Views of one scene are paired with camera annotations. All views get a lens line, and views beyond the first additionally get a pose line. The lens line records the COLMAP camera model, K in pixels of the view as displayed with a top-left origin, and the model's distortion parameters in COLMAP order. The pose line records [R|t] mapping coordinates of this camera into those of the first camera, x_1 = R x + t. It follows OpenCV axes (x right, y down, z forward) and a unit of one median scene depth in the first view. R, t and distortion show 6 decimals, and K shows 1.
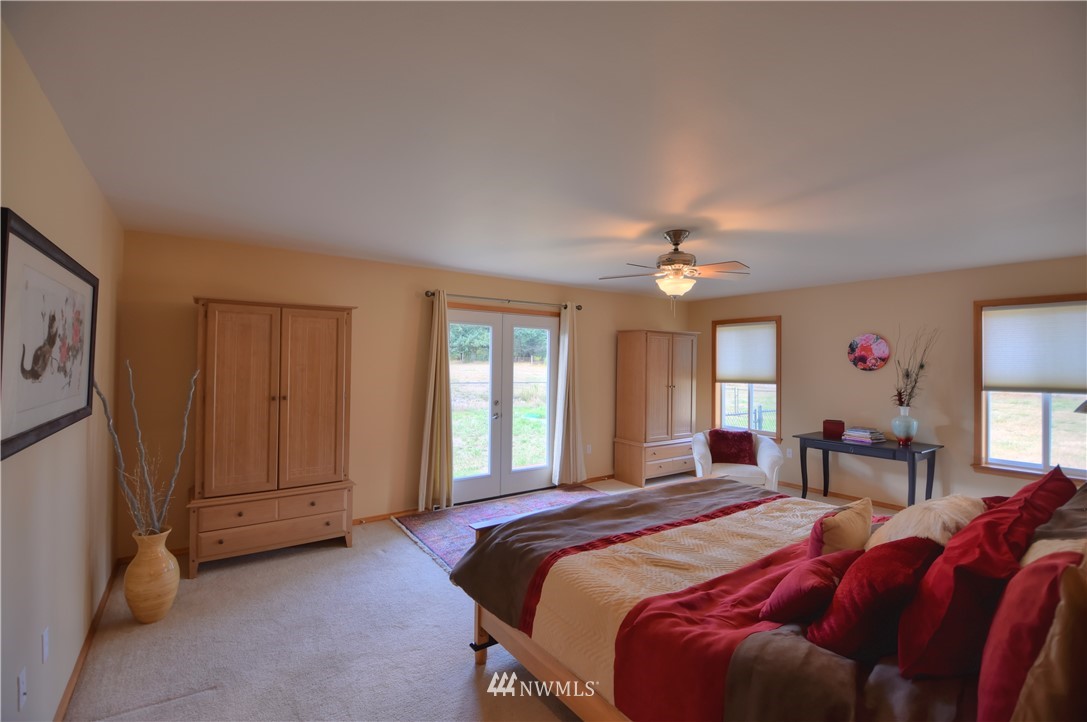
lens RADIAL K [[481.1, 0, 536.7], [0, 481.1, 356.9], [0, 0, 1]] dist [-0.000175, -0.015463]
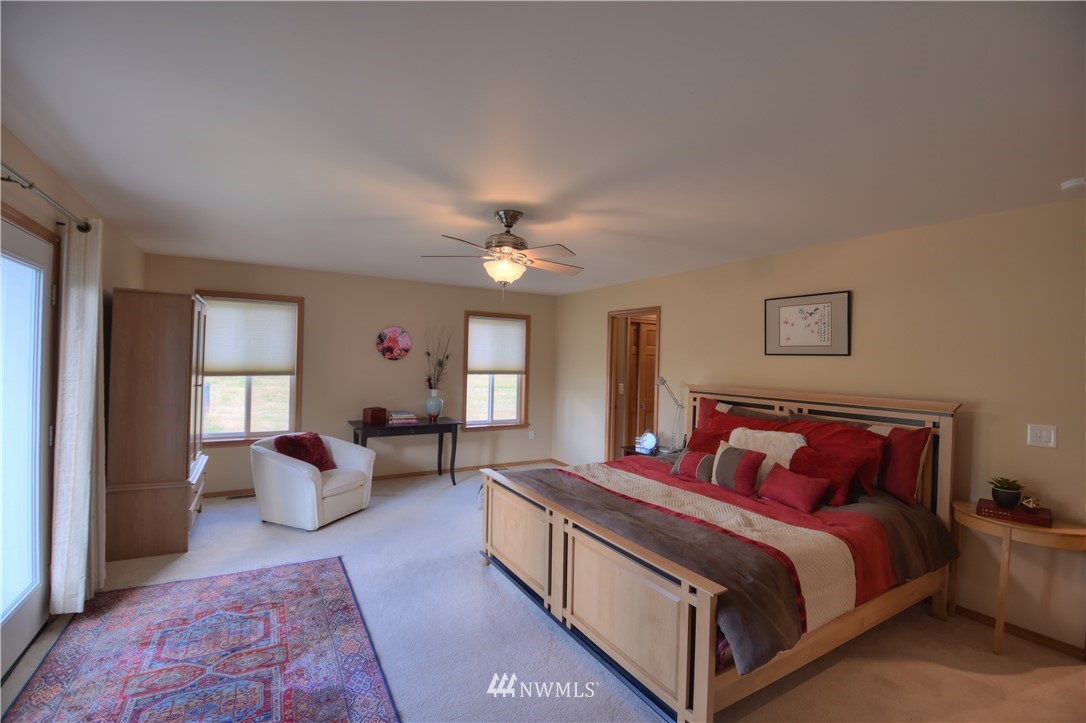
lens RADIAL K [[480.6, 0, 536.3], [0, 480.6, 357.4], [0, 0, 1]] dist [-0.000175, -0.015463]
pose [[0.074067, -0.002636, 0.997250, -0.413813], [-0.034739, 0.999383, 0.005222, 0.005320], [-0.996648, -0.035030, 0.073930, 0.594310]]
